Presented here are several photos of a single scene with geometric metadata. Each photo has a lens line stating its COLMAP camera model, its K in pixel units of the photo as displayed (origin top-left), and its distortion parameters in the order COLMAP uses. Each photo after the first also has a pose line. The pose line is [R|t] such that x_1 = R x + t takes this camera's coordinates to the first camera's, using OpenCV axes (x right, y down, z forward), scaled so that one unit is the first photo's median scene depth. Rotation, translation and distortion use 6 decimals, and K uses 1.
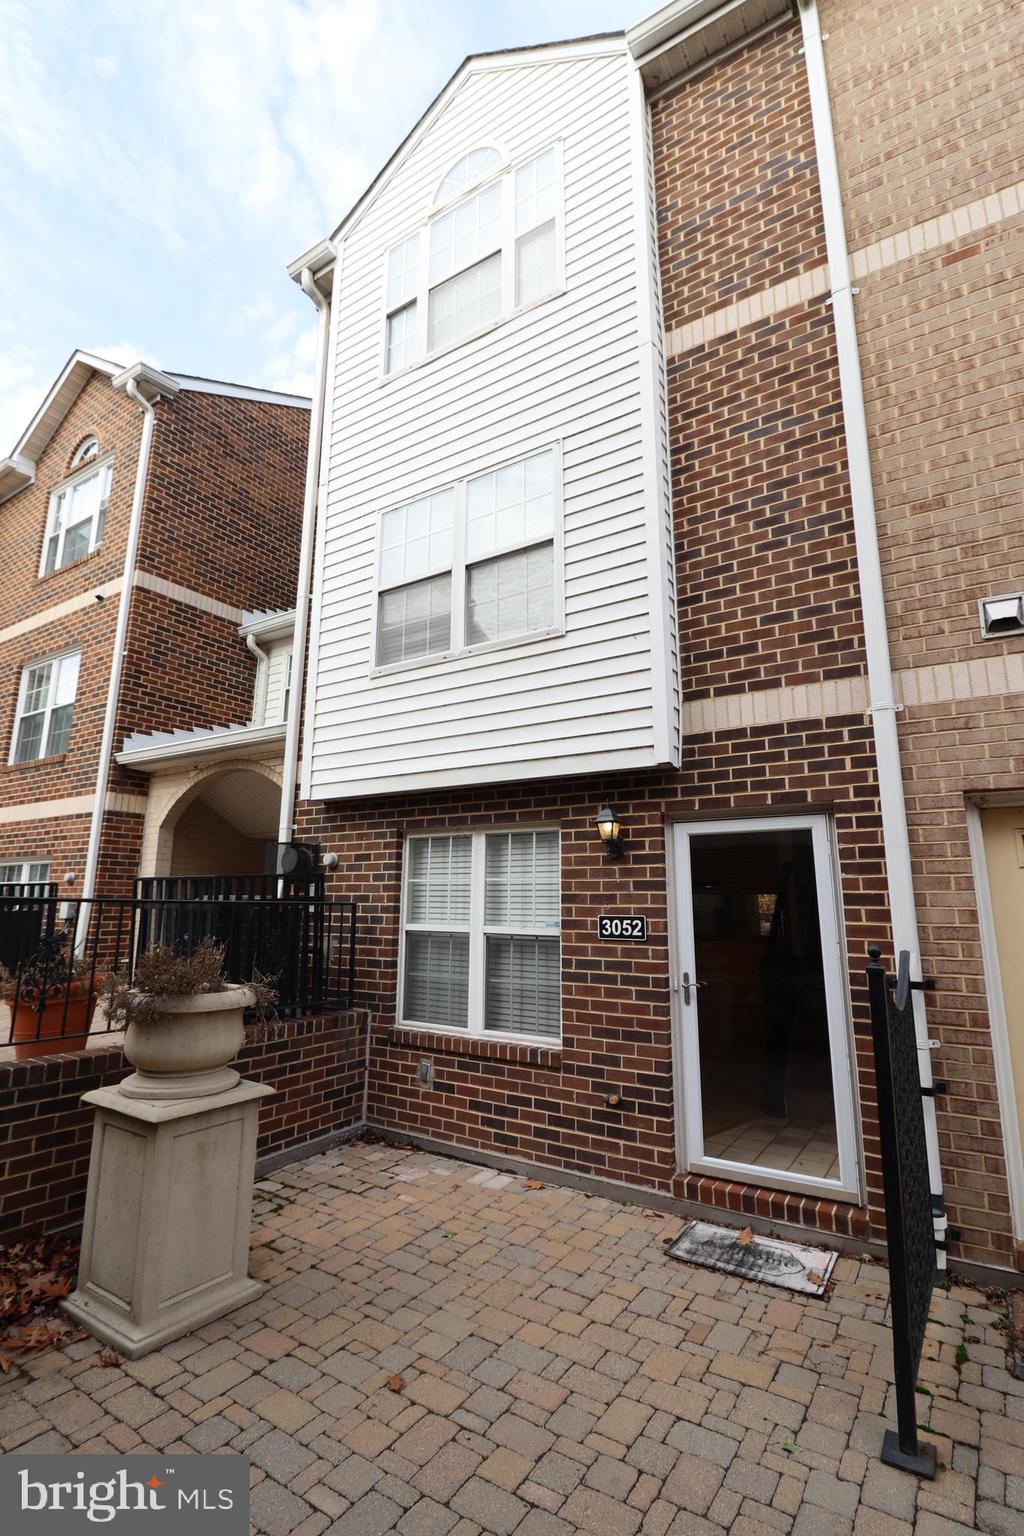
lens RADIAL K [[716.3, 0, 511.4], [0, 716.3, 749.9], [0, 0, 1]] dist [0.006048, -0.015605]
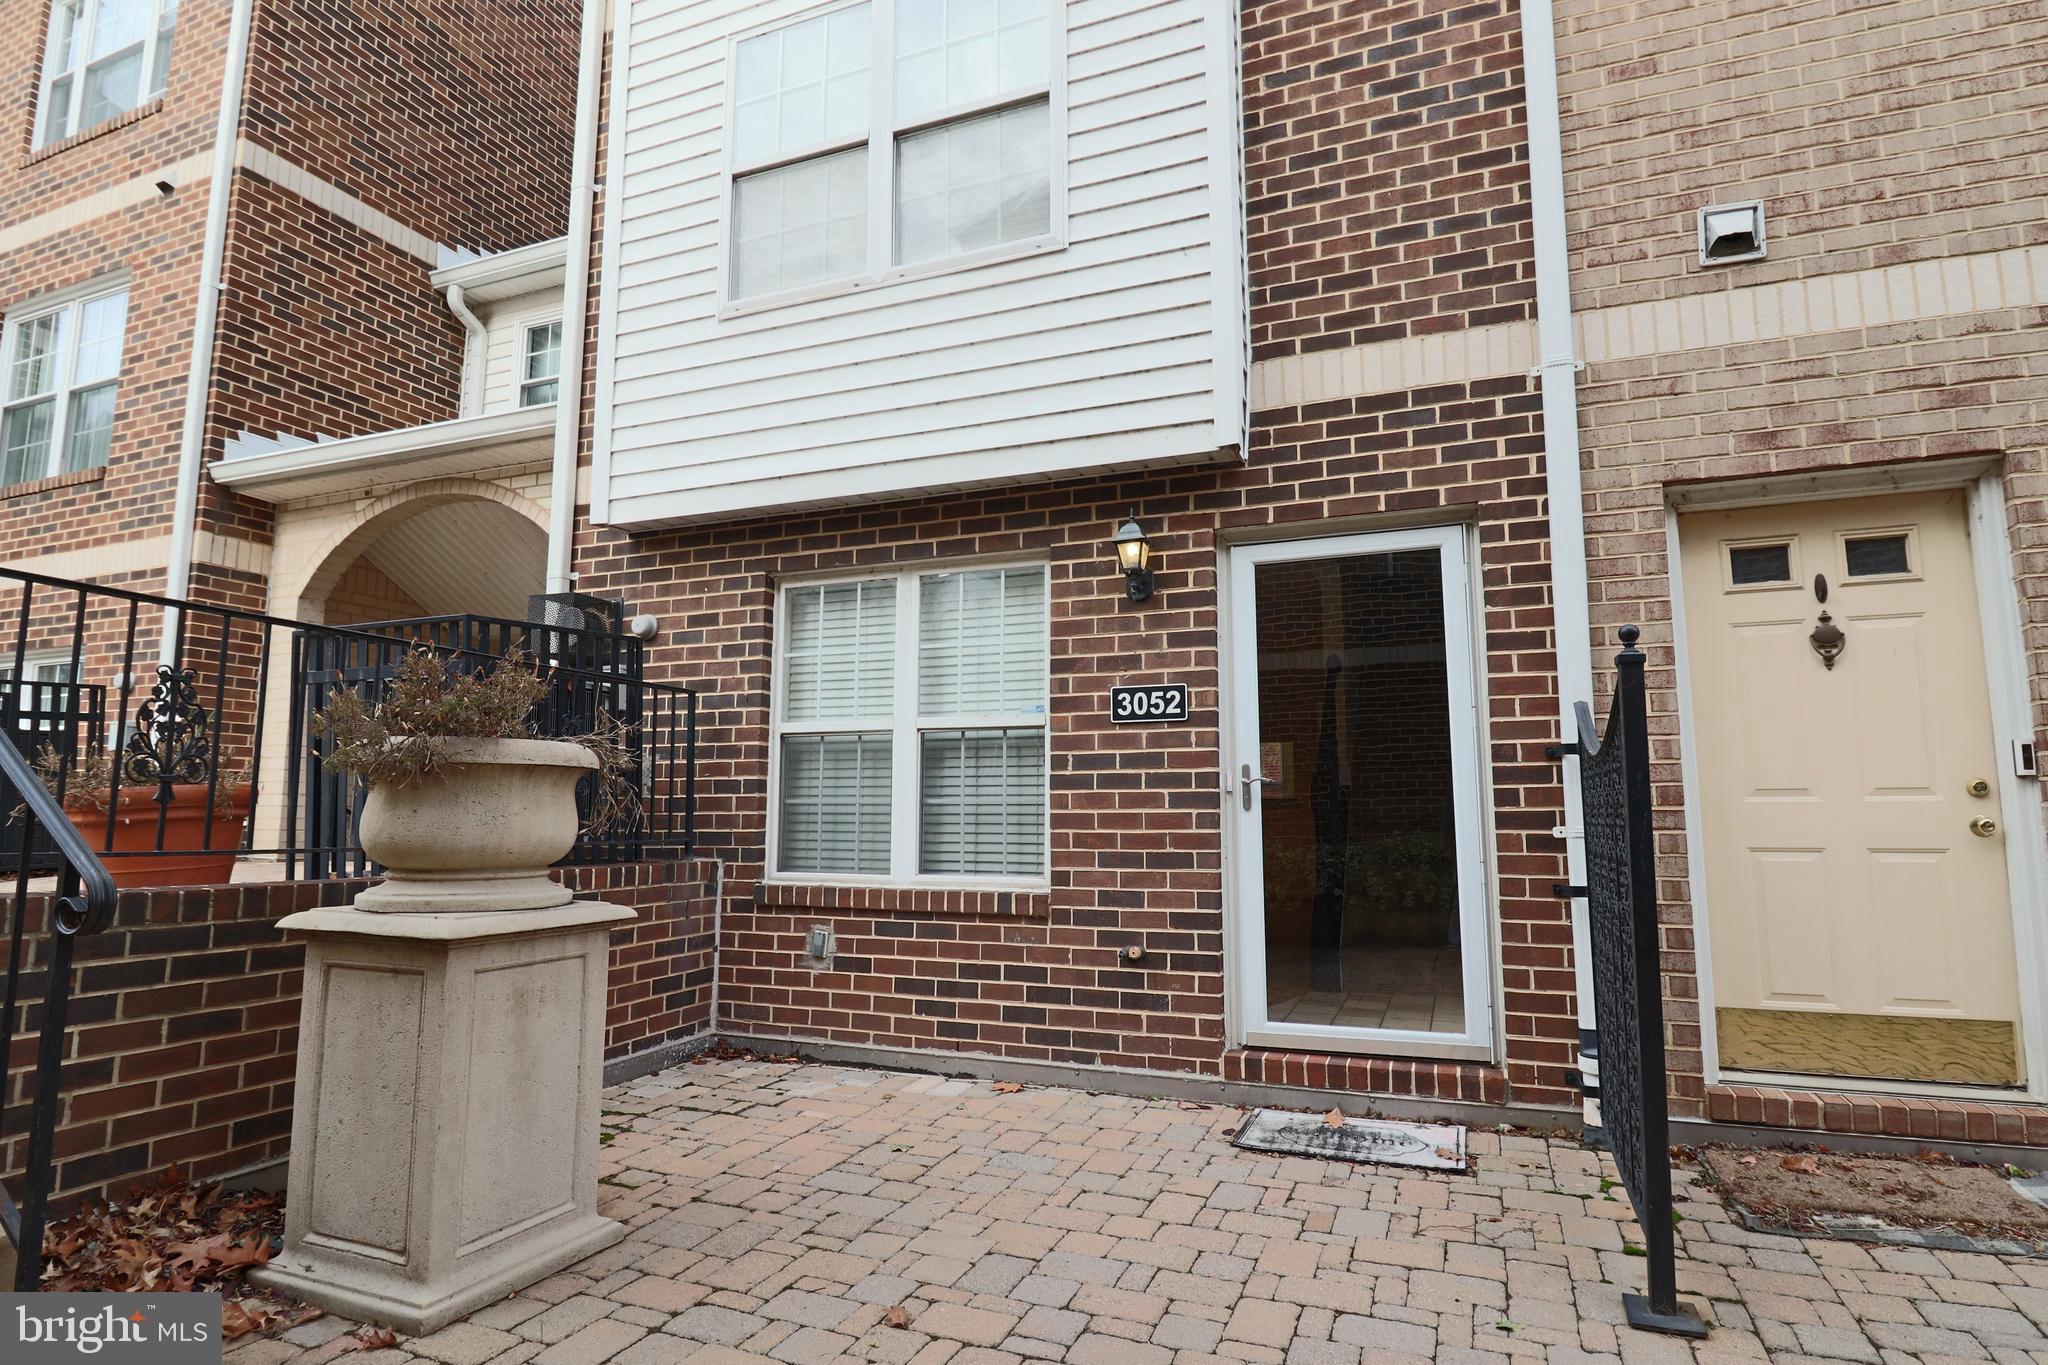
lens RADIAL K [[1065.9, 0, 1045.4], [0, 1065.9, 680.5], [0, 0, 1]] dist [0.005229, -0.015462]
pose [[0.979278, 0.018078, 0.201713, -0.134052], [-0.035536, 0.995893, 0.083269, 0.147936], [-0.199379, -0.088712, 0.975899, 0.069061]]
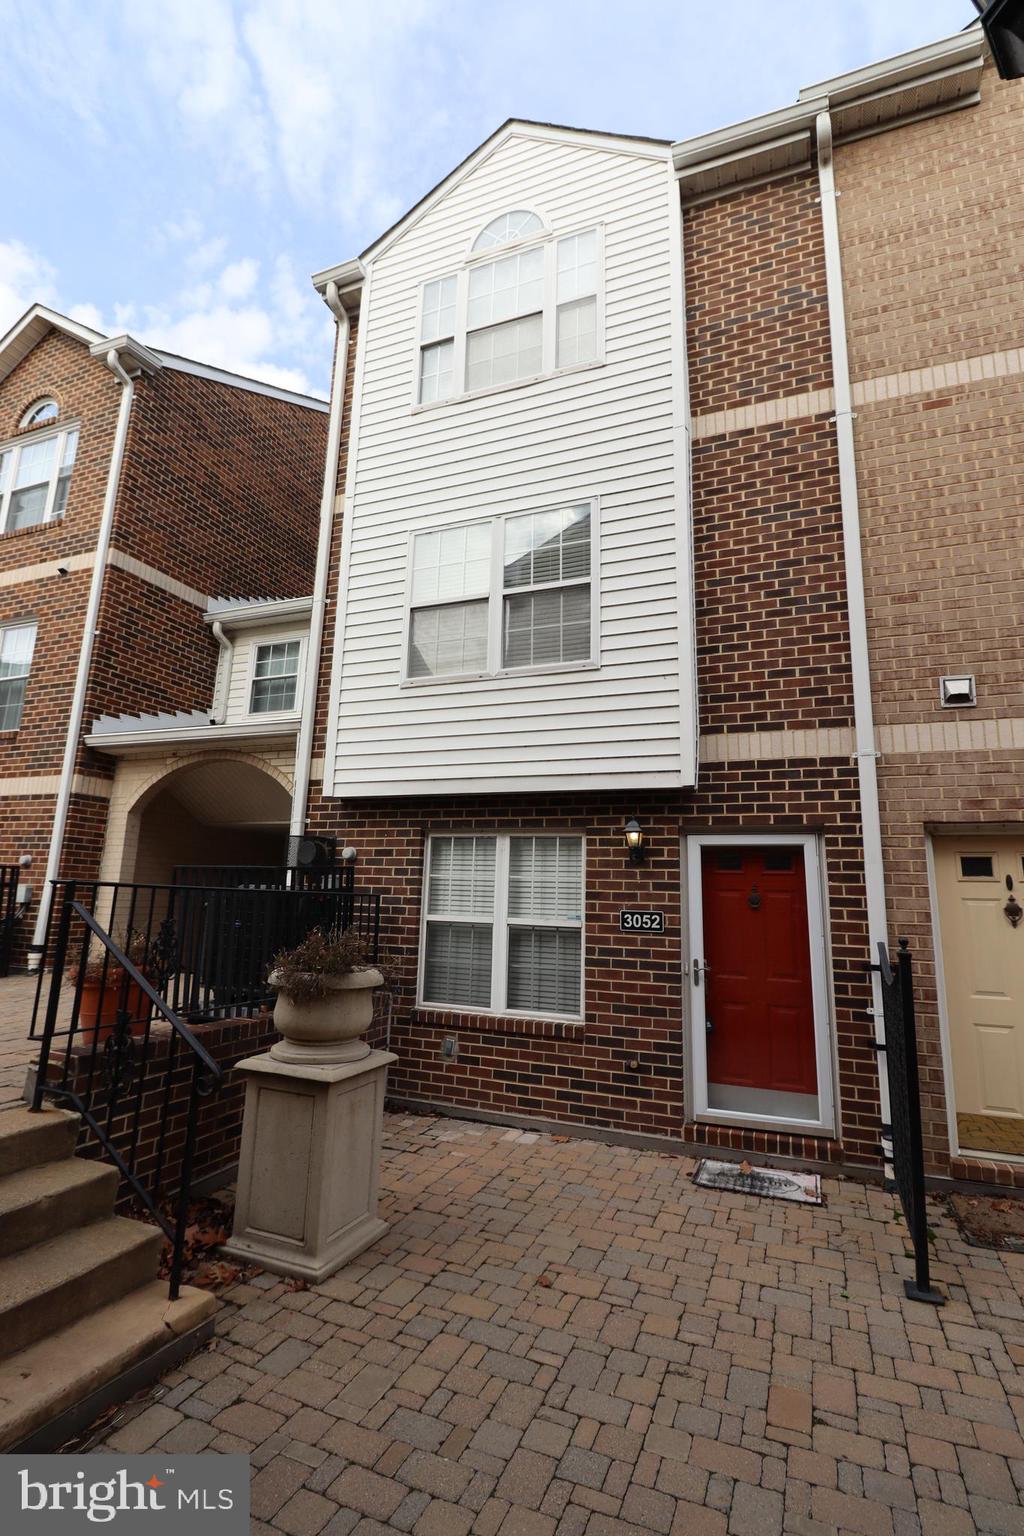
lens RADIAL K [[716.3, 0, 511.4], [0, 716.3, 749.9], [0, 0, 1]] dist [0.006048, -0.015605]
pose [[0.980694, 0.060142, 0.186068, -0.293432], [-0.061958, 0.998071, 0.003956, -0.026806], [-0.185471, -0.015408, 0.982529, -0.122279]]
